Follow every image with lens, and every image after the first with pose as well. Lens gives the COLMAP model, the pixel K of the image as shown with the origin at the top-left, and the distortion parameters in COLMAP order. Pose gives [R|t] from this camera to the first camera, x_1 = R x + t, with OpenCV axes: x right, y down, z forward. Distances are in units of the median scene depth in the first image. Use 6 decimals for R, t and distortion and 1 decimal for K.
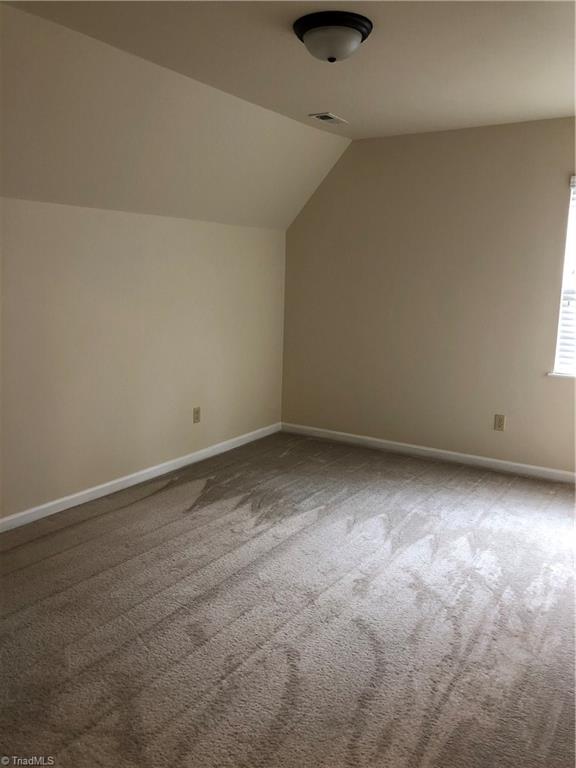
lens RADIAL K [[622.0, 0, 284.1], [0, 622.0, 379.9], [0, 0, 1]] dist [0.018902, -0.031997]
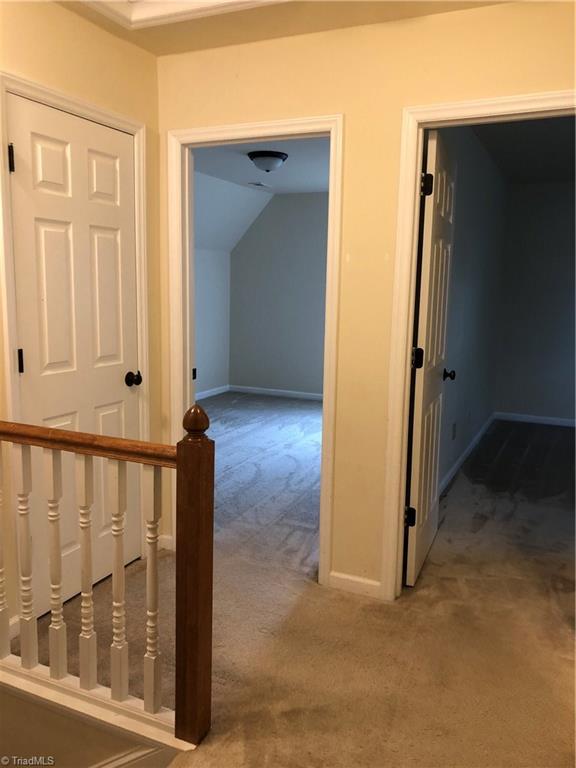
lens RADIAL K [[622.0, 0, 289.1], [0, 622.0, 387.3], [0, 0, 1]] dist [0.018902, -0.031997]
pose [[0.989748, -0.020798, 0.141304, -0.138955], [0.021658, 0.999755, -0.004552, 0.162651], [-0.141174, 0.007566, 0.989956, -0.883858]]
